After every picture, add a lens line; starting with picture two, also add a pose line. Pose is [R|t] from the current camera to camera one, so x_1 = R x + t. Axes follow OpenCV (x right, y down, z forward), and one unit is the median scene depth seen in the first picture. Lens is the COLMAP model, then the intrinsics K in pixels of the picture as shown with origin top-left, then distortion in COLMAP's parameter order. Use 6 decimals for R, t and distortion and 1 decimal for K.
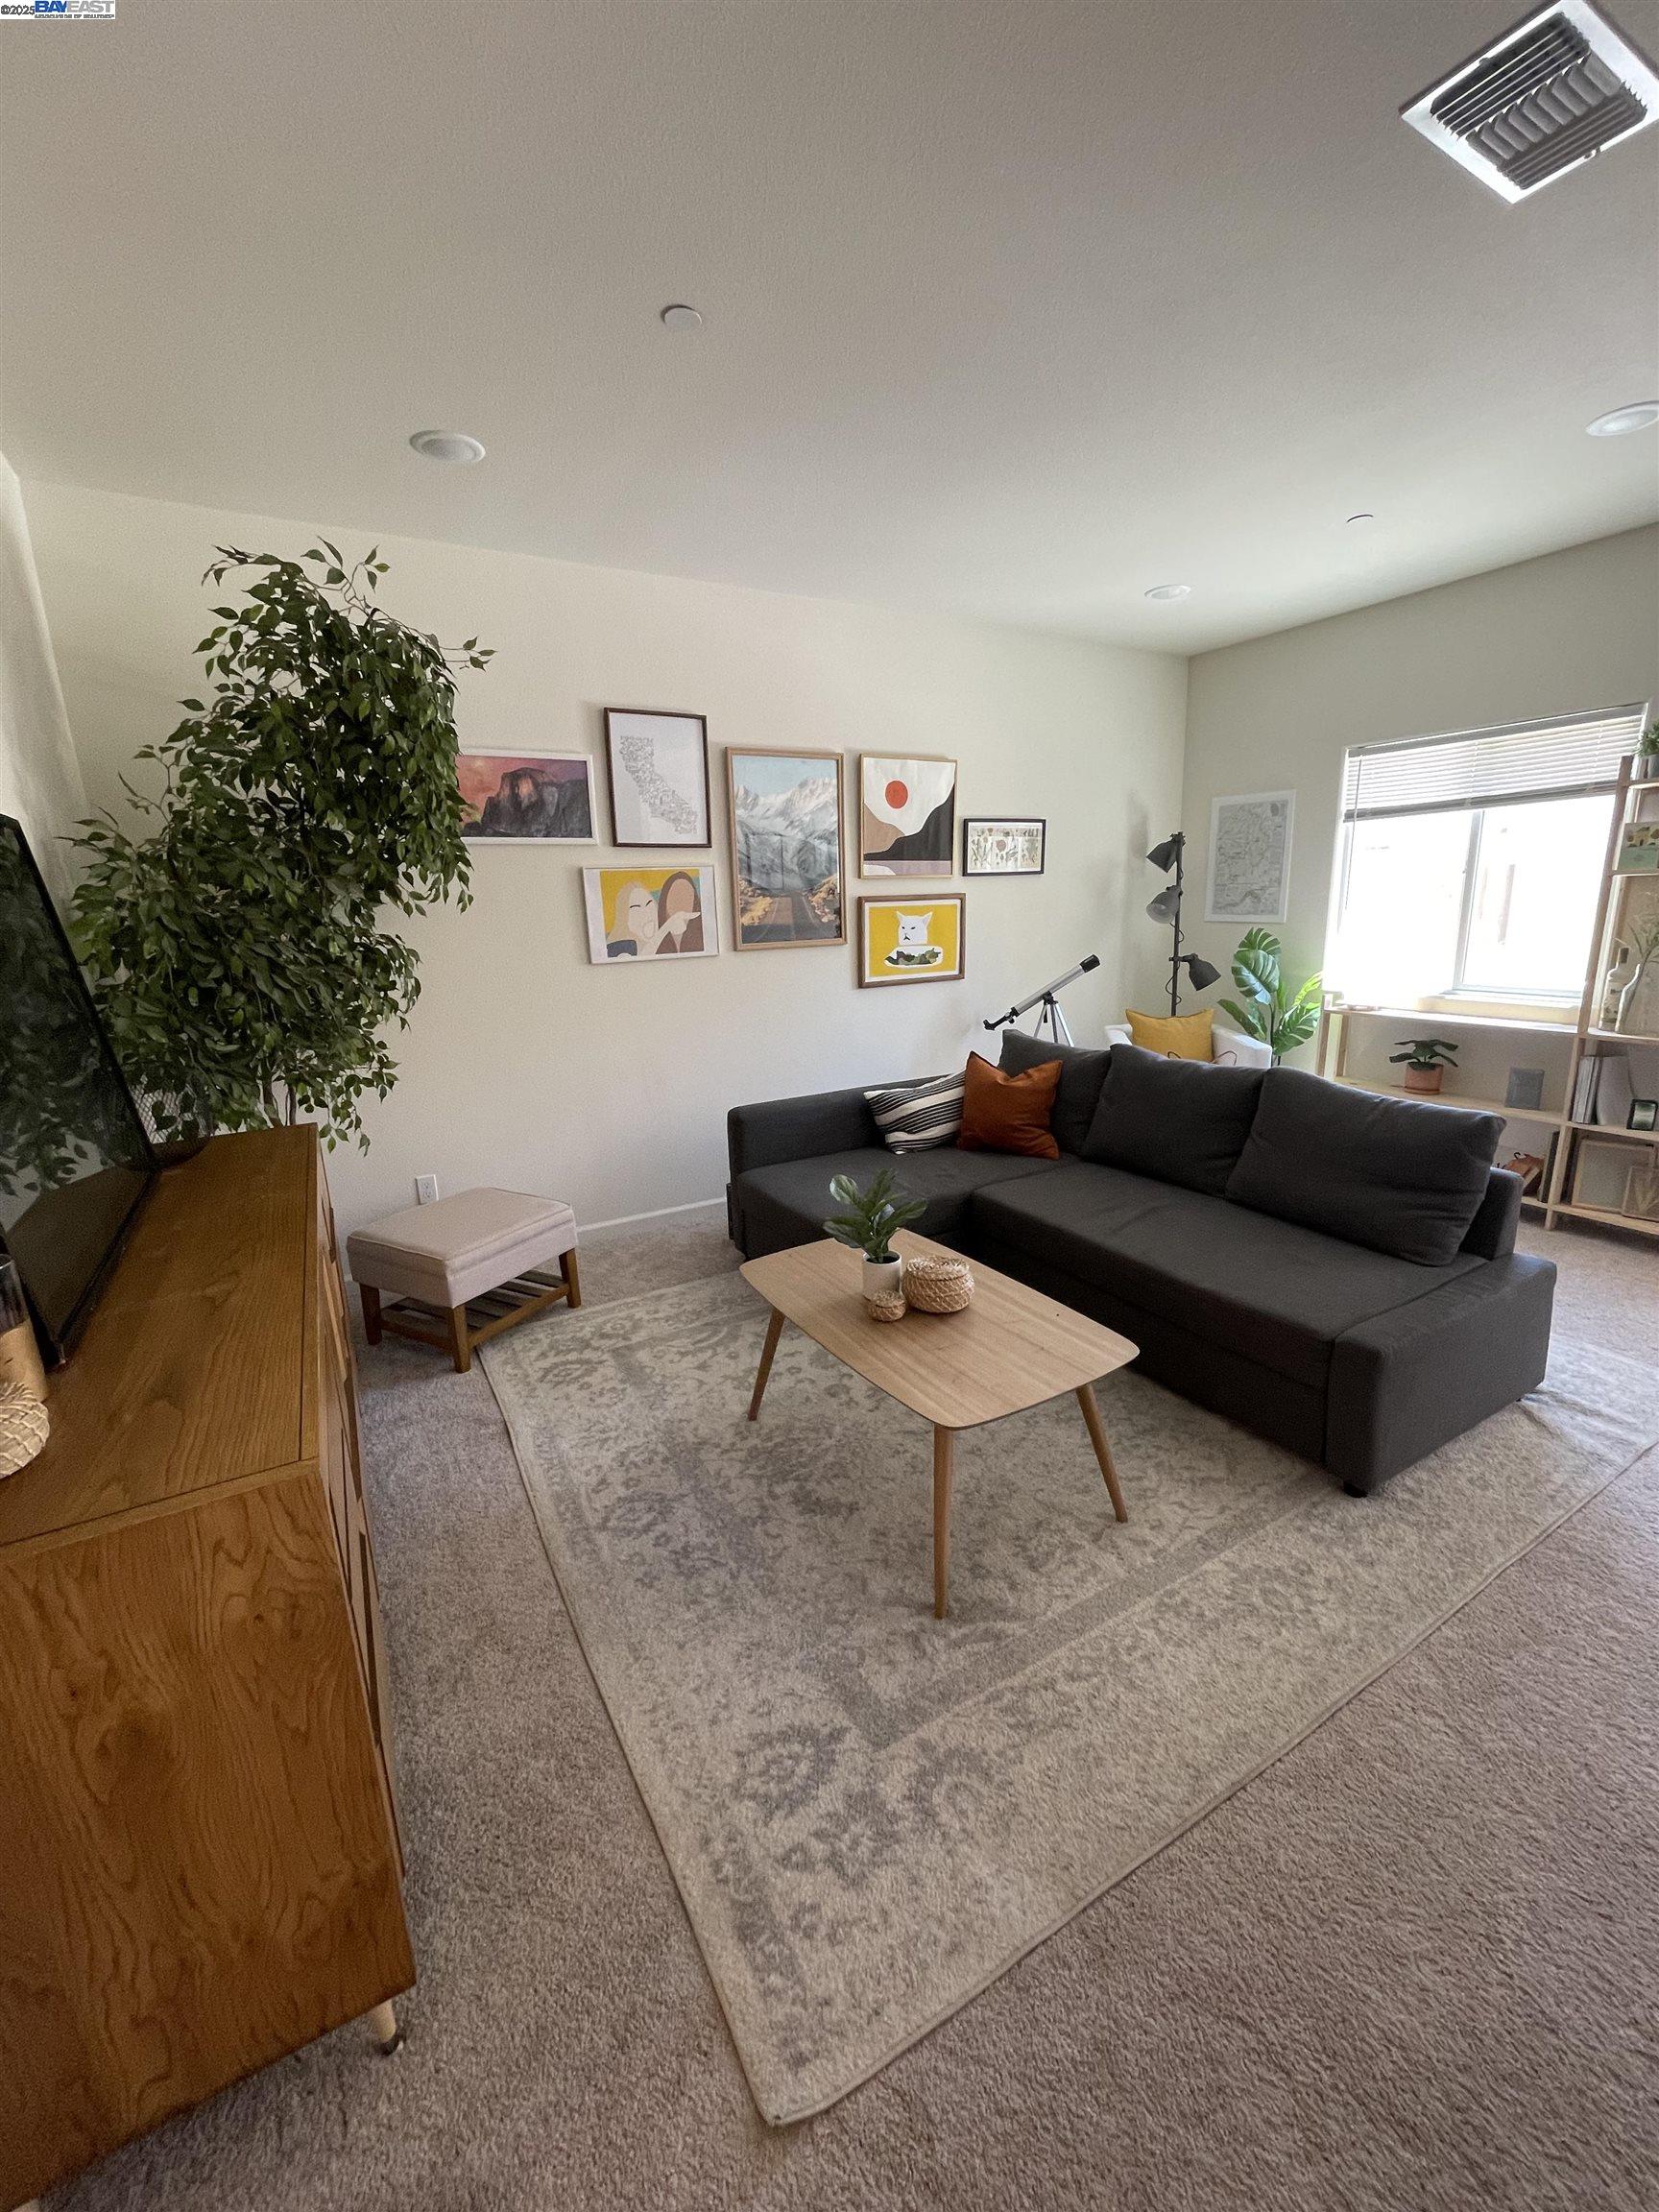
lens RADIAL K [[896.0, 0, 816.6], [0, 896.0, 1121.1], [0, 0, 1]] dist [0.003585, -0.003386]
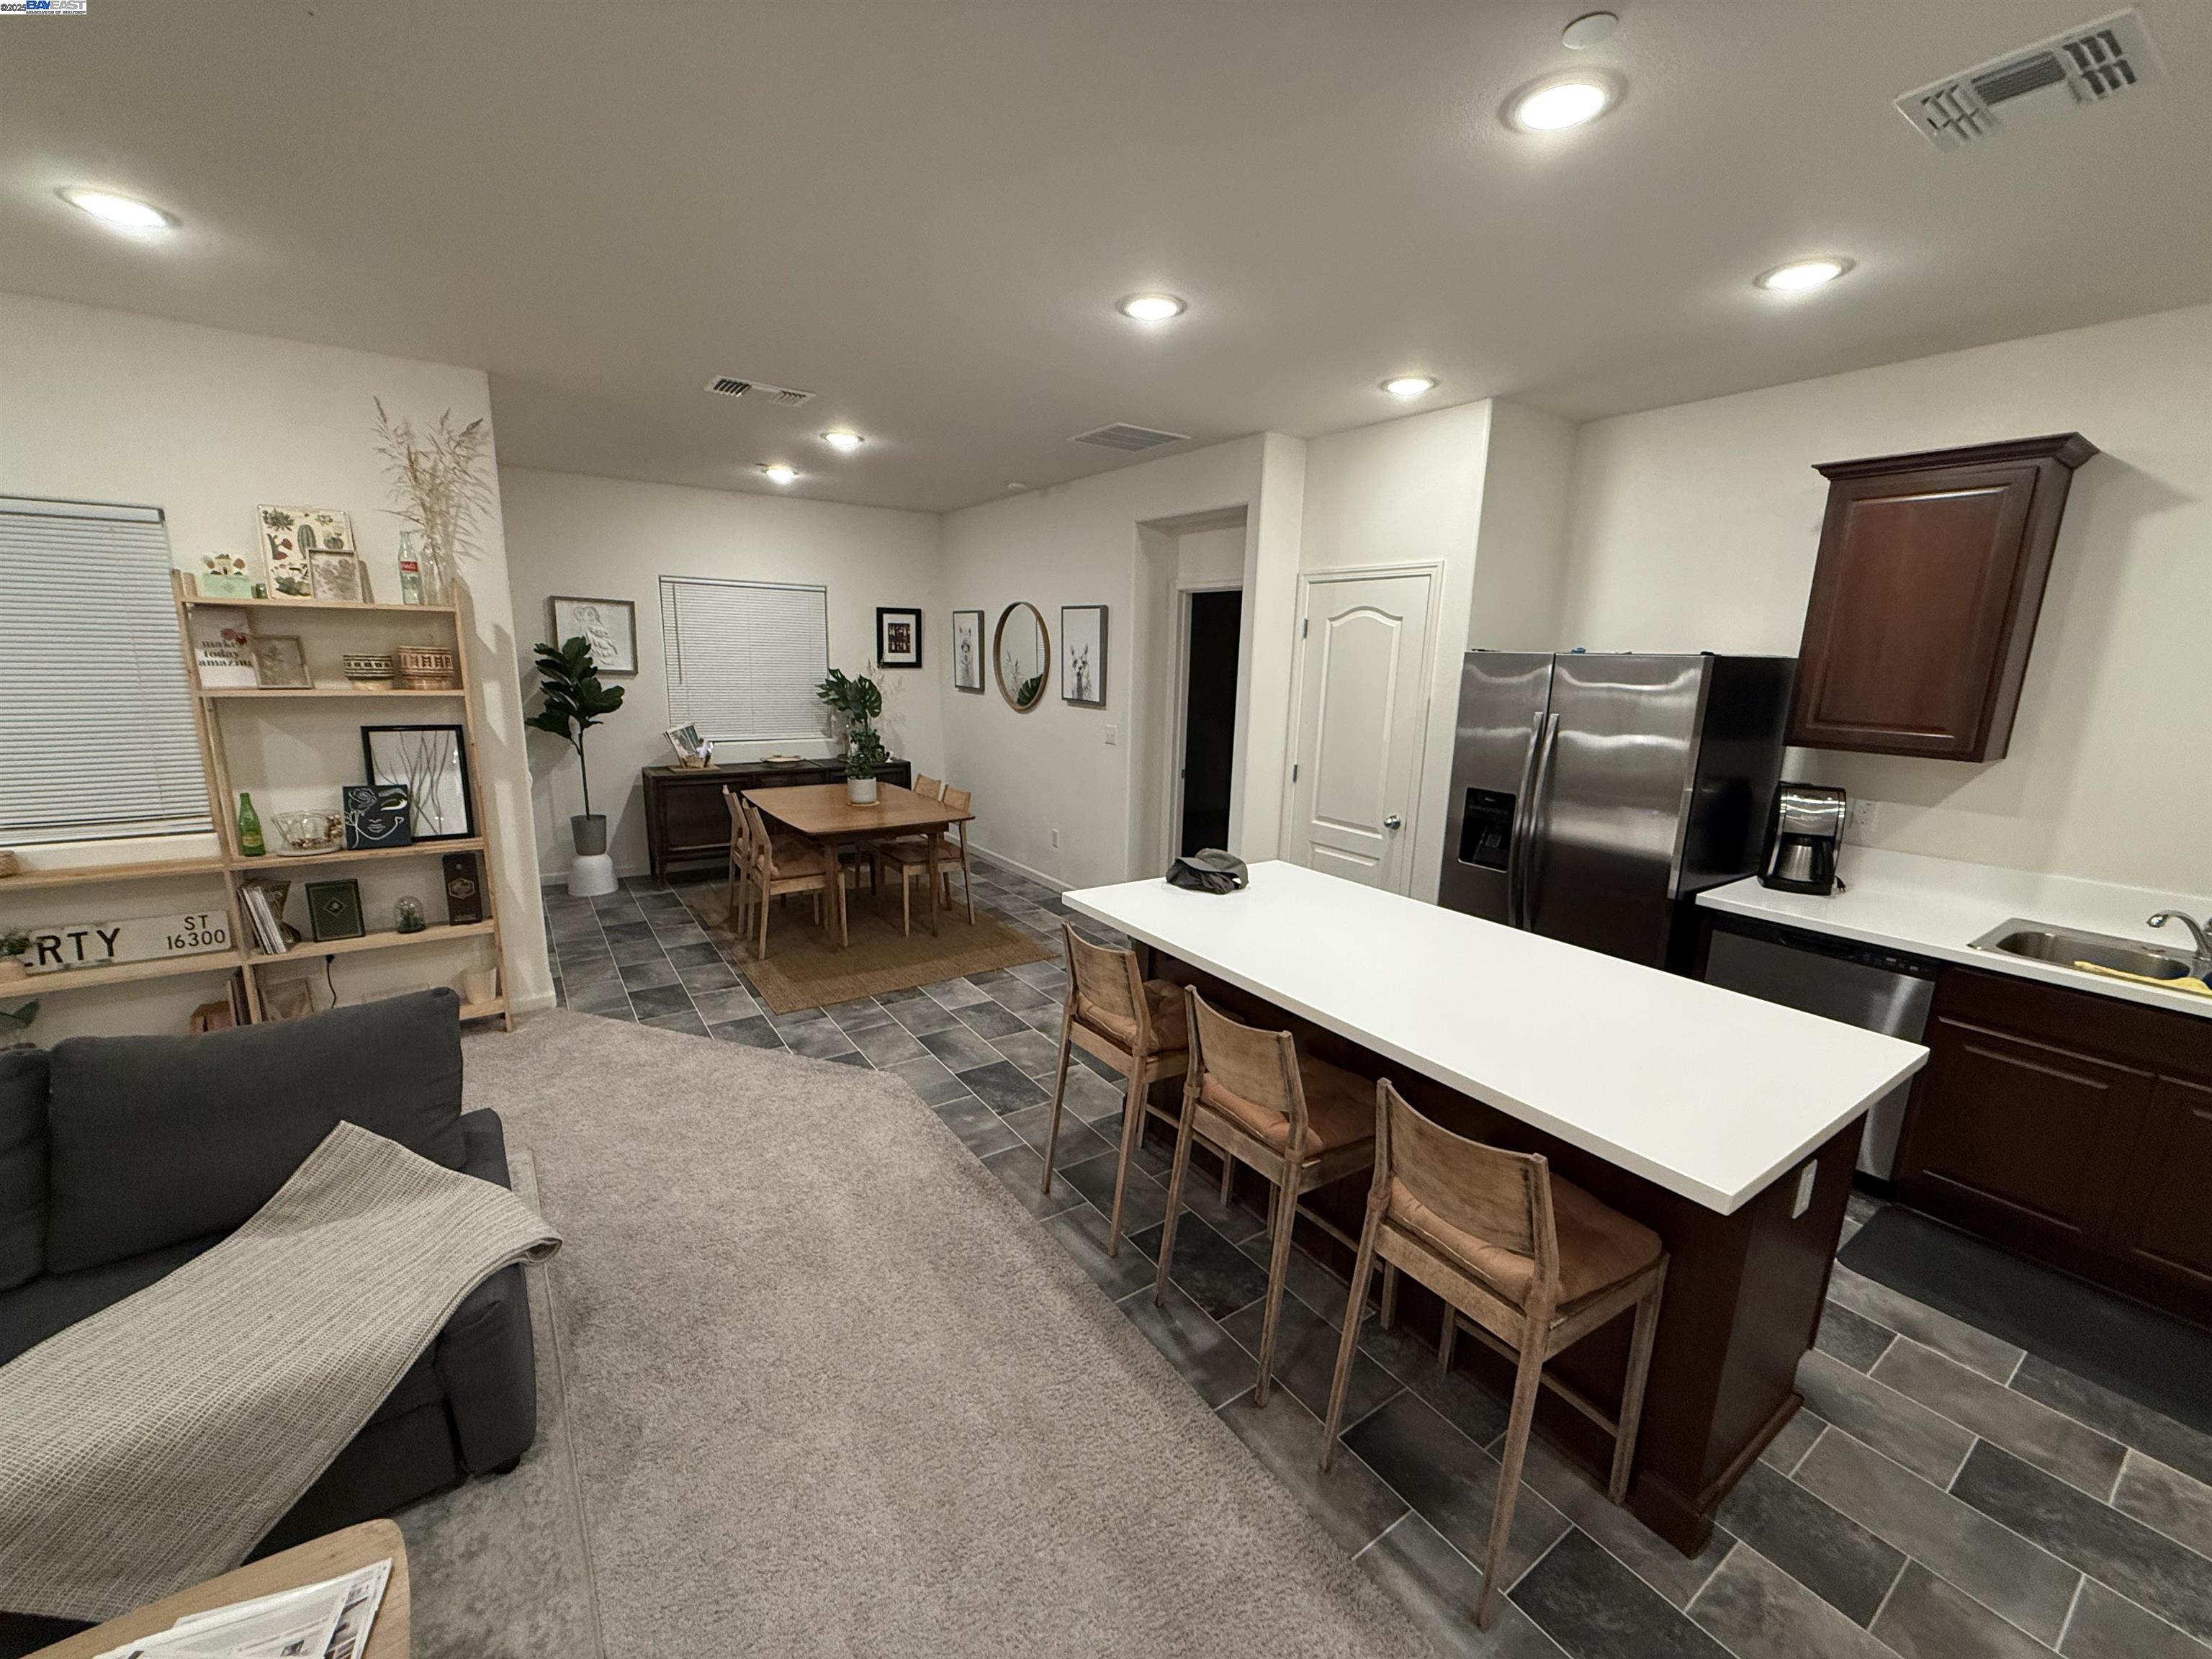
lens RADIAL K [[877.9, 0, 1105.3], [0, 877.9, 834.3], [0, 0, 1]] dist [-0.001035, 0.000456]
pose [[-0.097171, -0.176711, 0.979454, -0.103766], [0.216095, 0.956889, 0.194079, -0.104526], [-0.971525, 0.230514, -0.054795, 0.164762]]
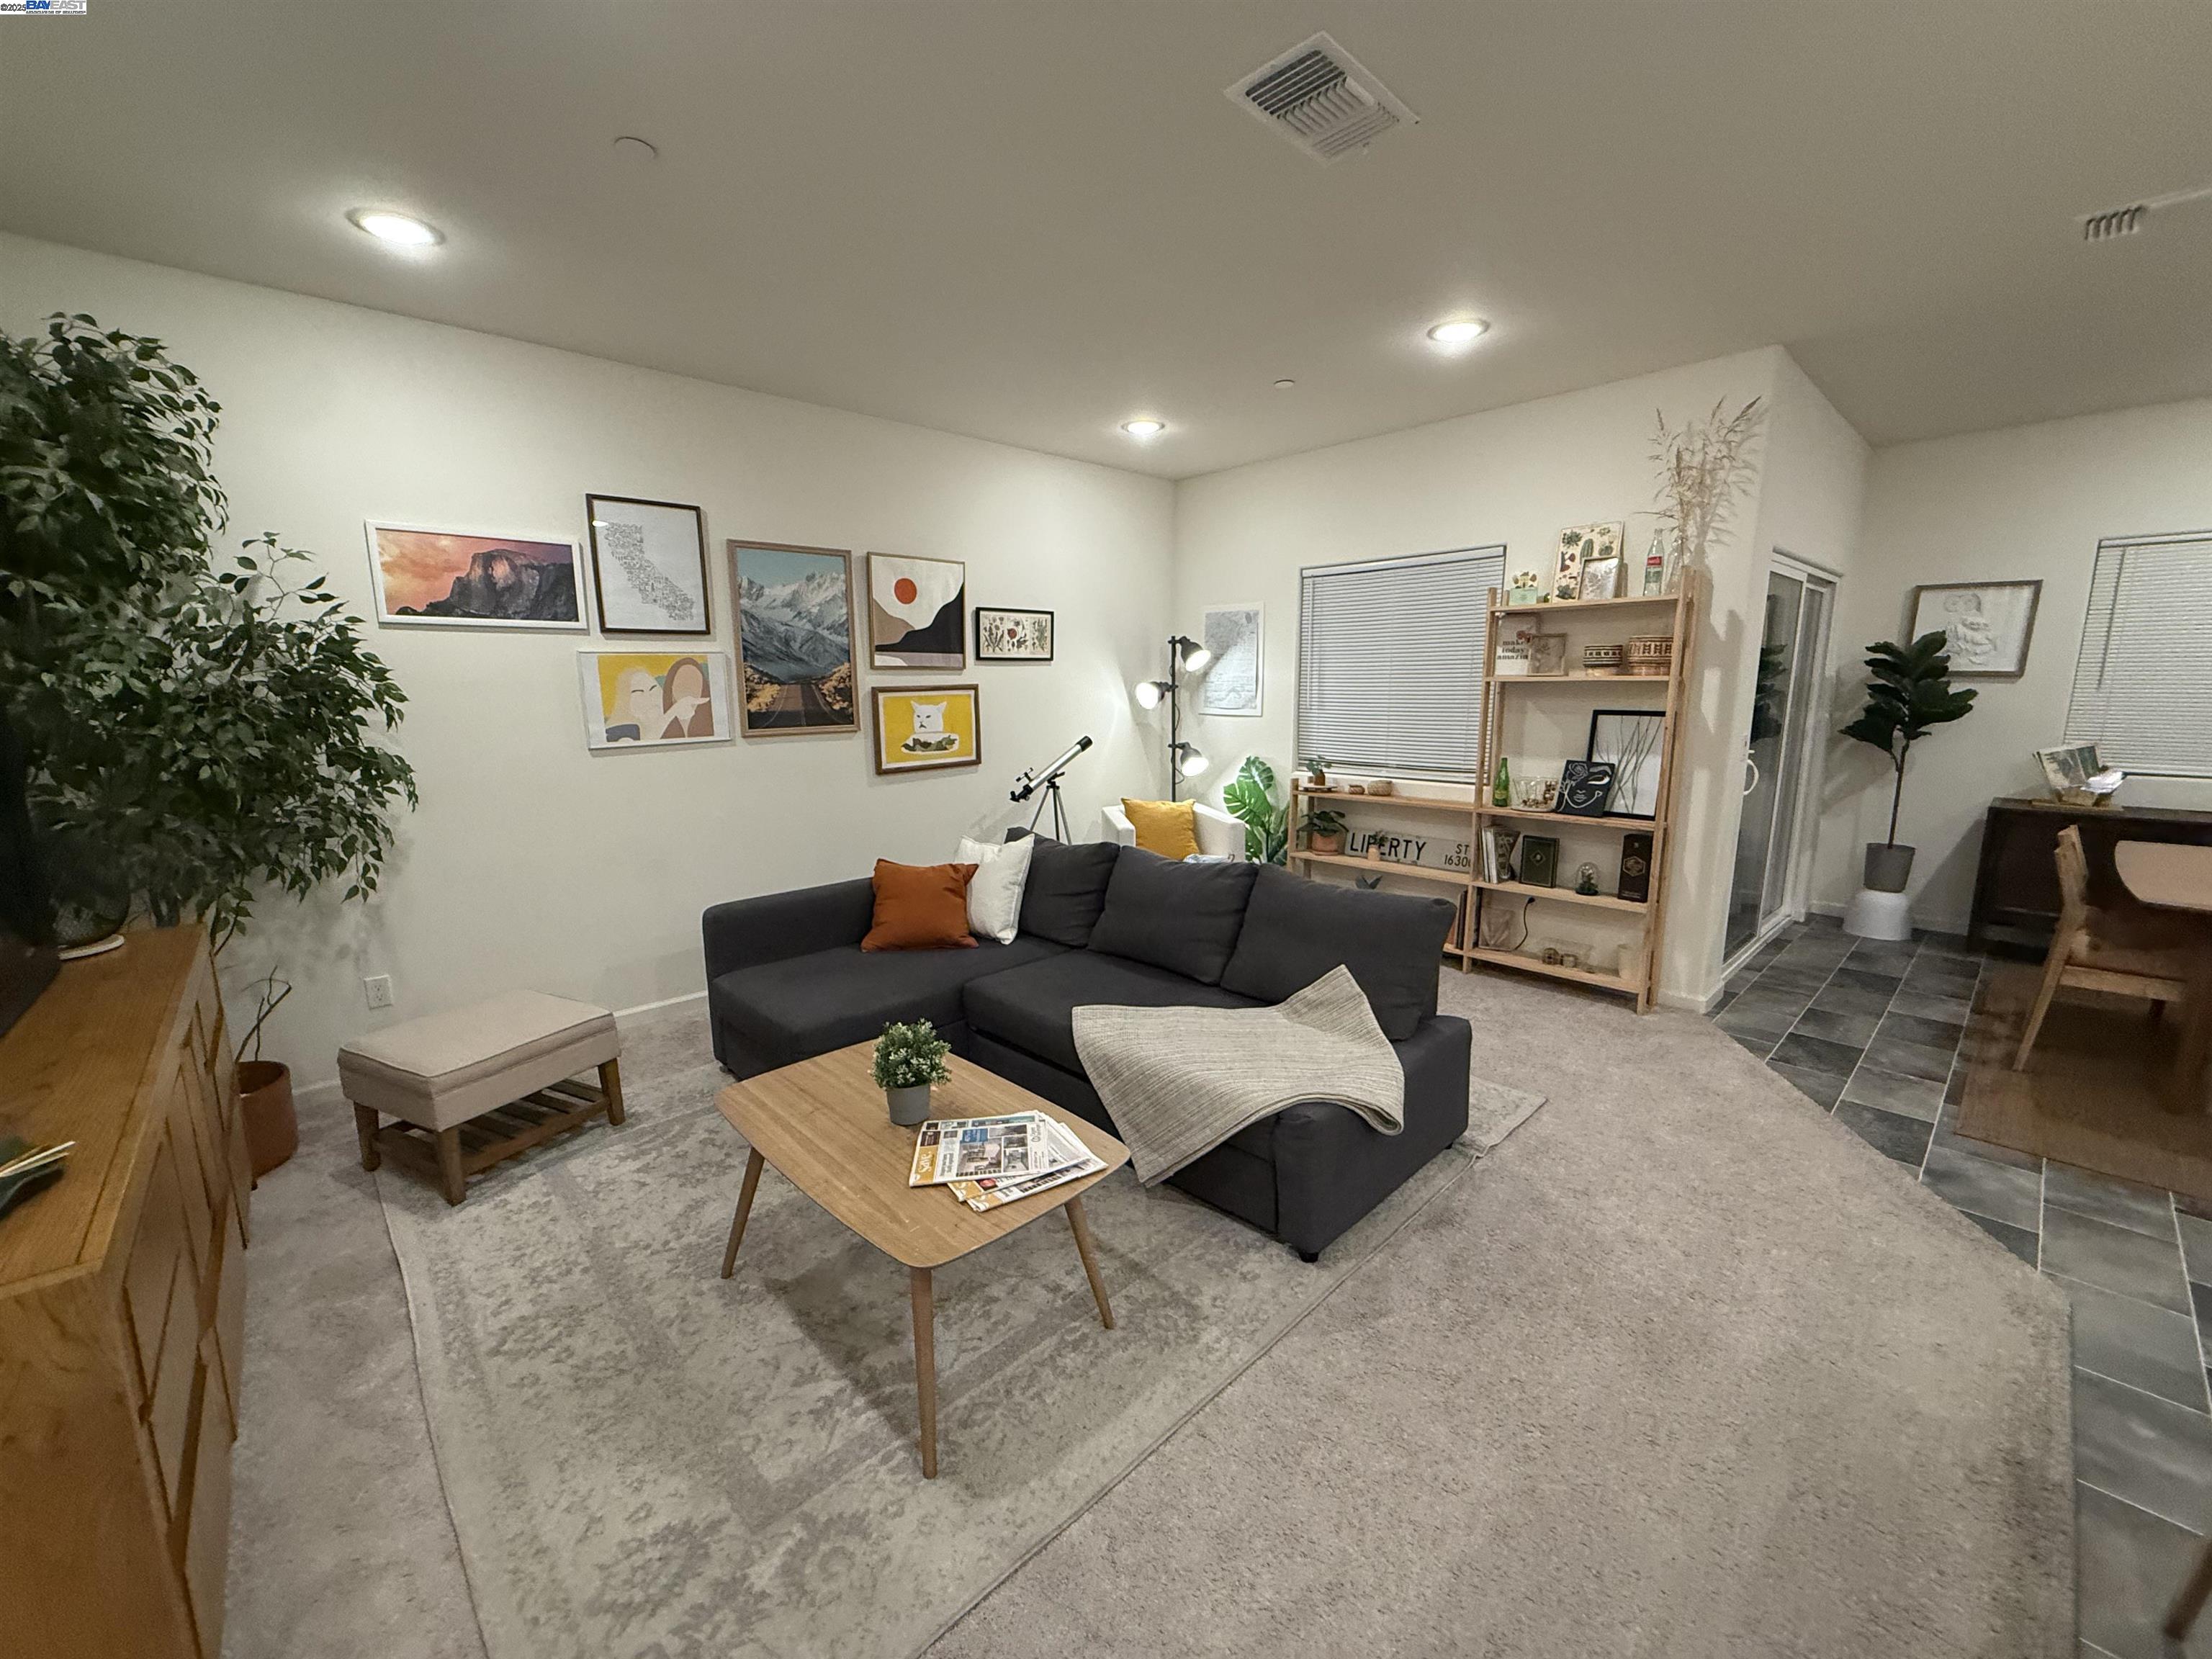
lens RADIAL K [[877.9, 0, 1096.2], [0, 877.9, 835.6], [0, 0, 1]] dist [-0.001035, 0.000456]
pose [[0.971713, -0.021878, 0.235150, 0.066020], [0.038445, 0.997072, -0.066101, -0.001996], [-0.233015, 0.073271, 0.969709, -0.033019]]
